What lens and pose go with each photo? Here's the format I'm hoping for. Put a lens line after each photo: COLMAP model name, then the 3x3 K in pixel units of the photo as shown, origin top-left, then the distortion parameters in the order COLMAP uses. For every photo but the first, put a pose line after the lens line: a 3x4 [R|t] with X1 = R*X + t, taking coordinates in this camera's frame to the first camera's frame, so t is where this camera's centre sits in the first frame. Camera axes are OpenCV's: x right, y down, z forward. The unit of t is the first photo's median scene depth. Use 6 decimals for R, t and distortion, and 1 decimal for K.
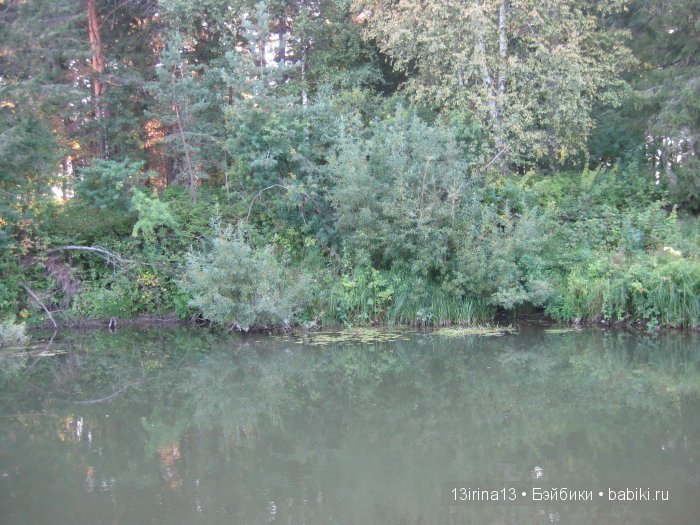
lens RADIAL K [[744.2, 0, 358.5], [0, 744.2, 260.6], [0, 0, 1]] dist [-0.135096, 0.087782]
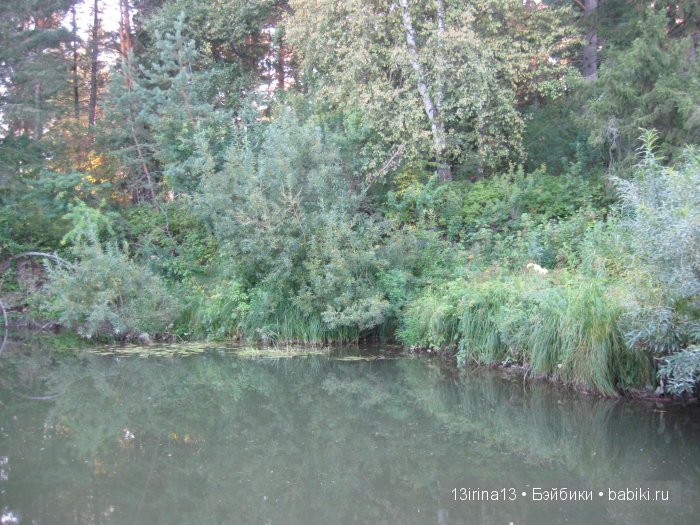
lens RADIAL K [[744.2, 0, 358.5], [0, 744.2, 260.6], [0, 0, 1]] dist [-0.135096, 0.087782]
pose [[0.949944, 0.020323, -0.311758, 0.461689], [-0.026821, 0.999503, -0.016570, -0.003247], [0.311266, 0.024102, 0.950017, 0.149110]]
